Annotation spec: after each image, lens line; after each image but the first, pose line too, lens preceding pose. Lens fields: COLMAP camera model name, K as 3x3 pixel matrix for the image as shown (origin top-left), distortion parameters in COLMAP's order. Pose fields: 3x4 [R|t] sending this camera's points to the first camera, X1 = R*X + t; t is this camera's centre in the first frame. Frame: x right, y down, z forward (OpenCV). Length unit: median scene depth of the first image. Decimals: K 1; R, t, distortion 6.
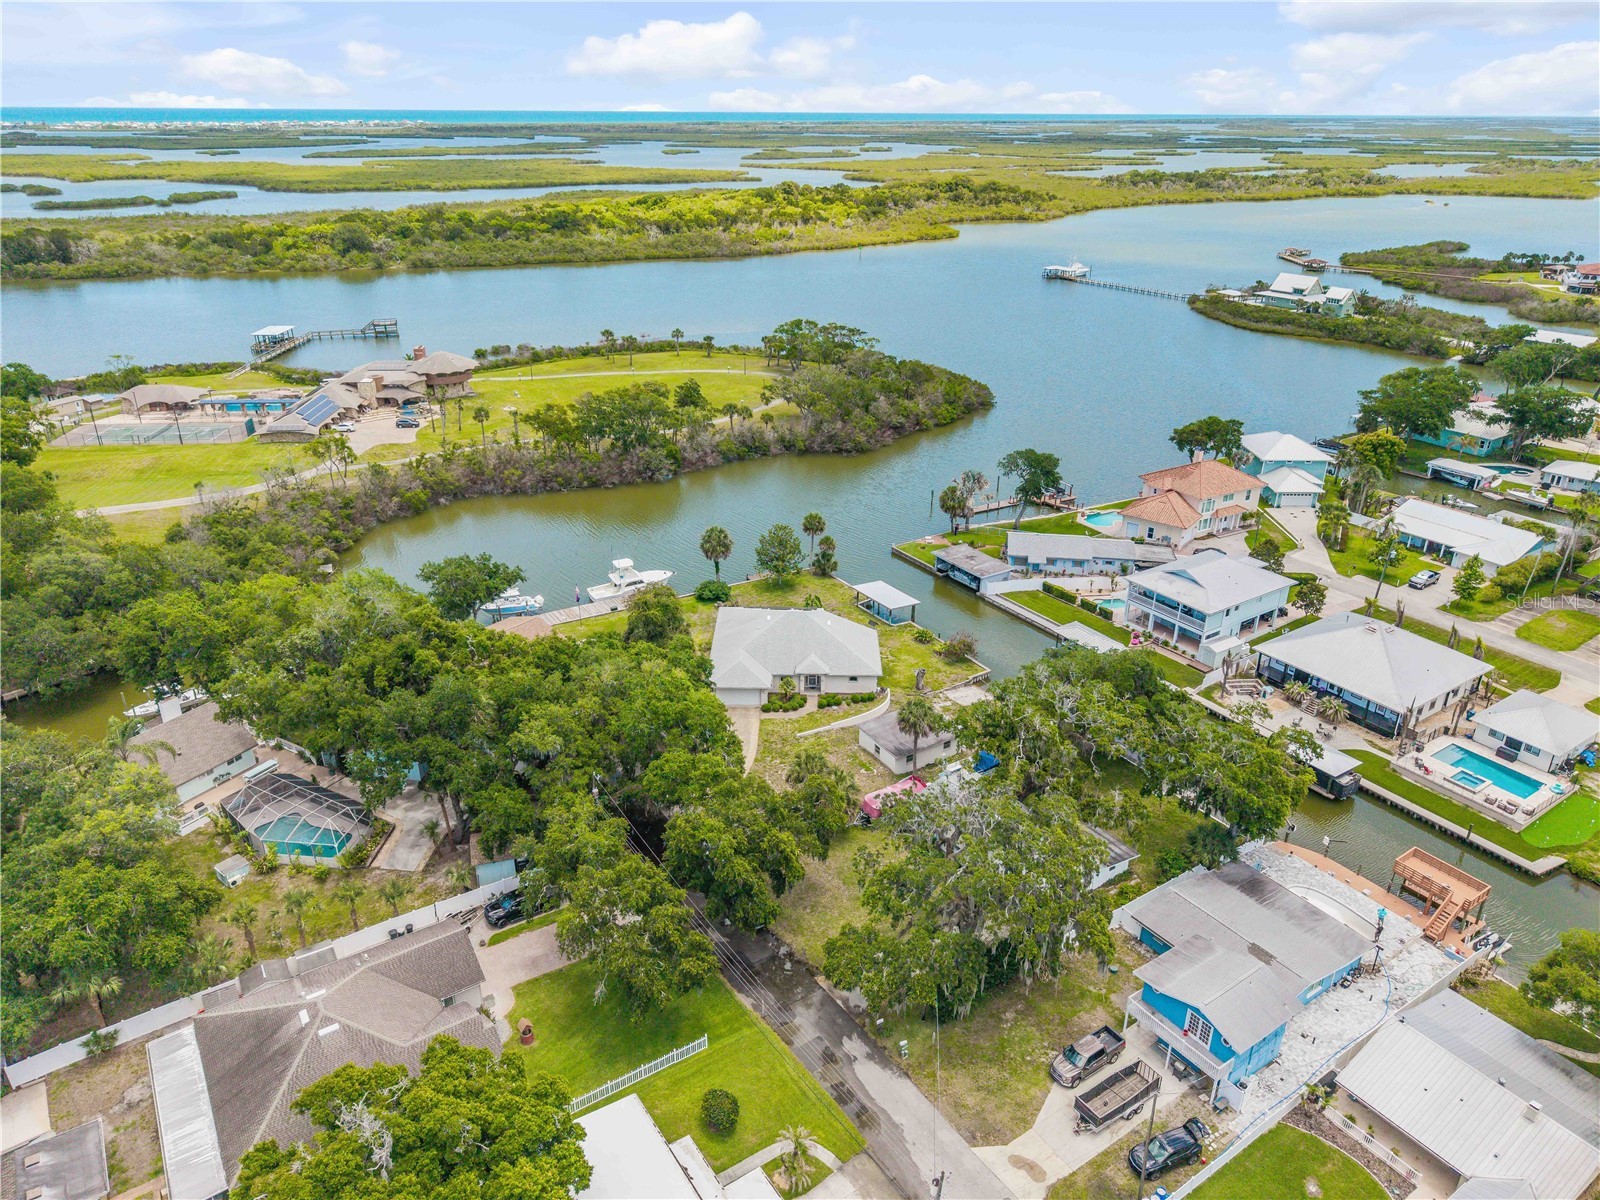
lens RADIAL K [[1072.7, 0, 801.2], [0, 1072.7, 601.8], [0, 0, 1]] dist [0.013566, -0.012444]
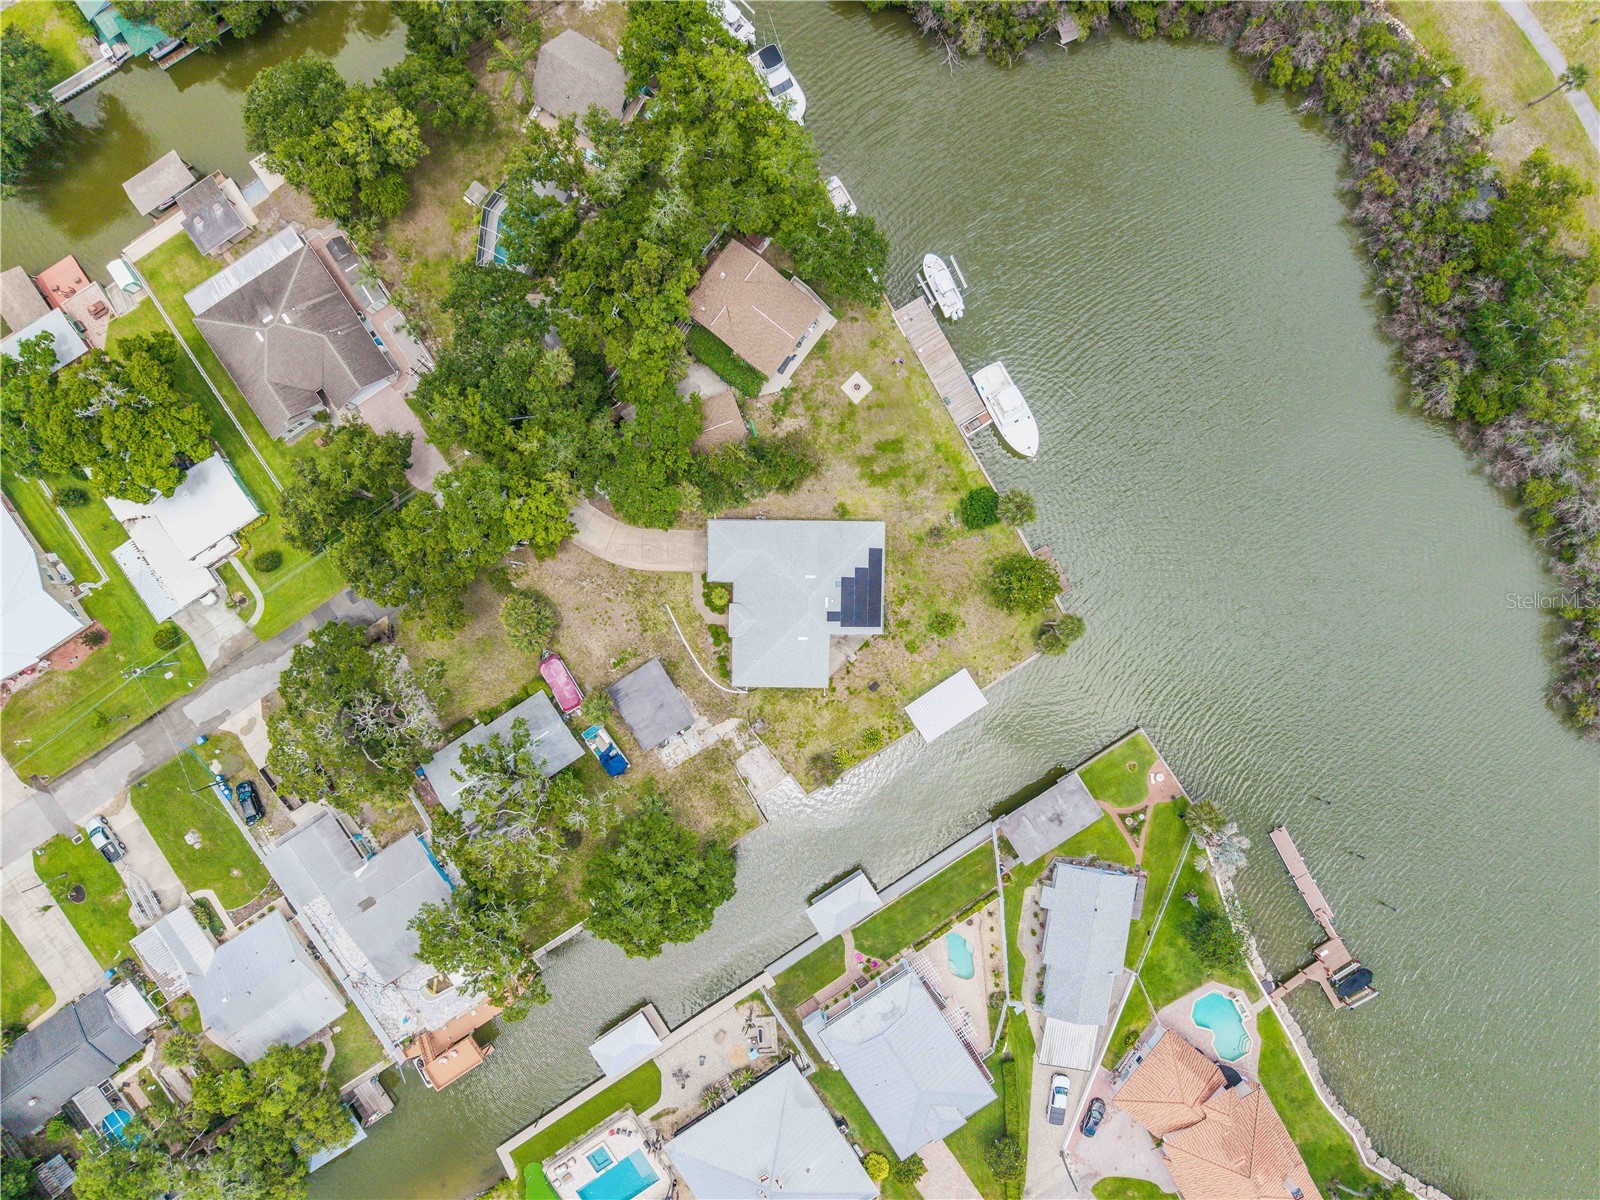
lens RADIAL K [[1072.7, 0, 801.2], [0, 1072.7, 601.8], [0, 0, 1]] dist [0.013566, -0.012444]
pose [[-0.004755, 0.999970, 0.006069, -0.009163], [-0.430303, -0.007524, 0.902653, -0.580525], [0.902672, 0.001680, 0.430326, 0.388650]]
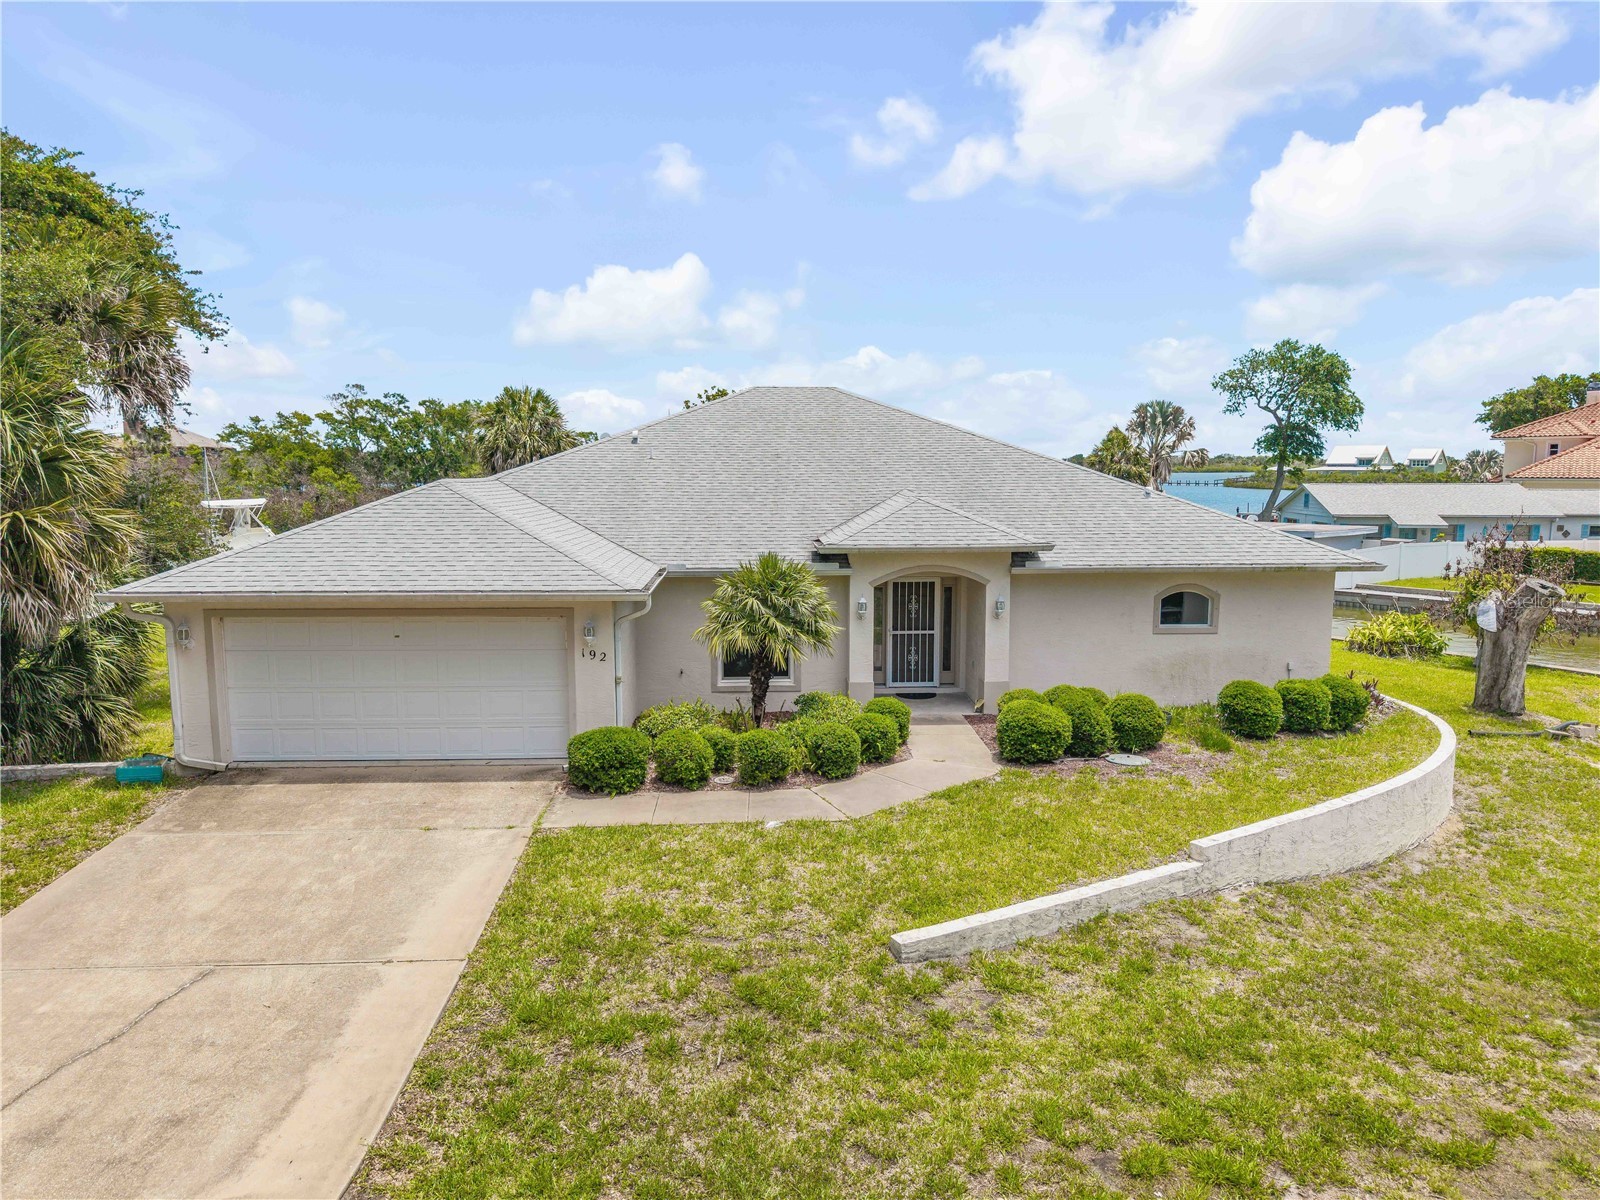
lens RADIAL K [[1072.7, 0, 801.2], [0, 1072.7, 601.8], [0, 0, 1]] dist [0.013566, -0.012444]
pose [[0.998398, -0.013123, 0.055030, -0.010265], [0.028889, 0.954597, -0.296497, 0.074679], [-0.048641, 0.297612, 0.953447, 0.548244]]
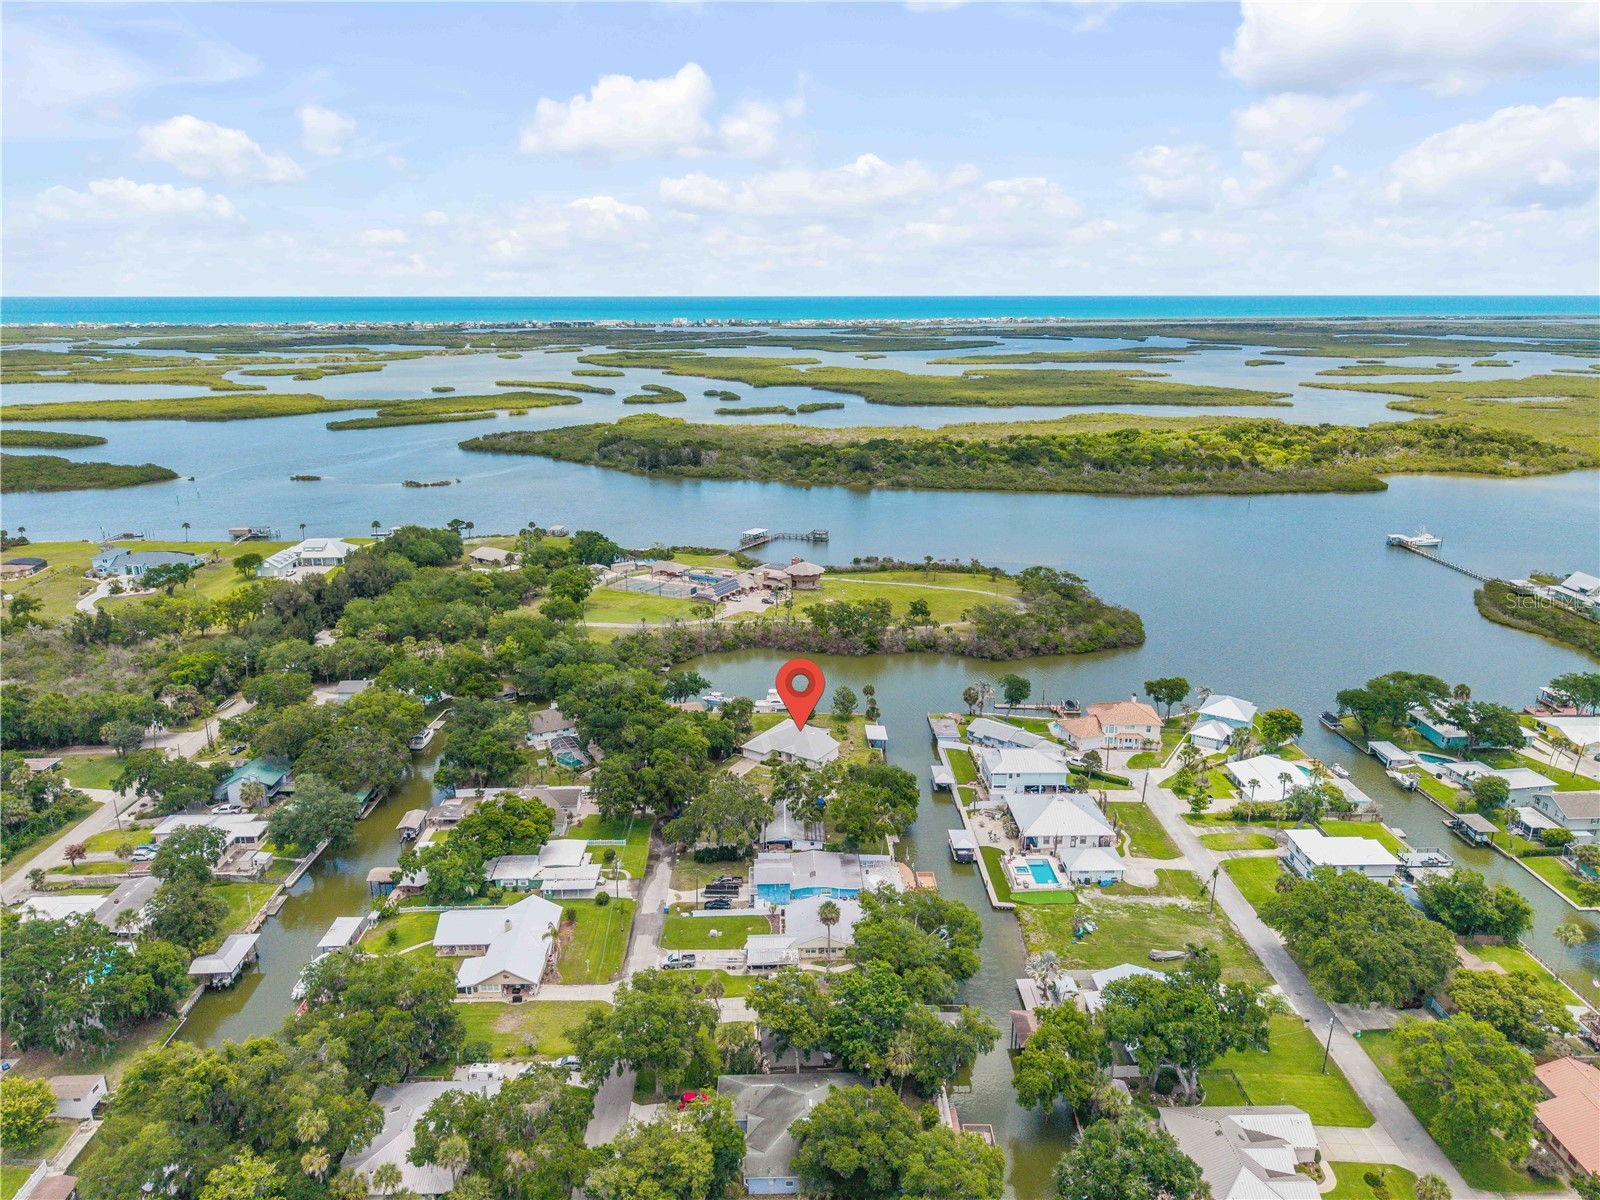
lens RADIAL K [[1062.6, 0, 800.0], [0, 1062.6, 600.0], [0, 0, 1]] dist [0.060352, -0.086586]
pose [[0.843100, 0.142390, -0.518562, 0.695412], [-0.218967, 0.971646, -0.089204, -0.028727], [0.491157, 0.188756, 0.850374, -0.544295]]
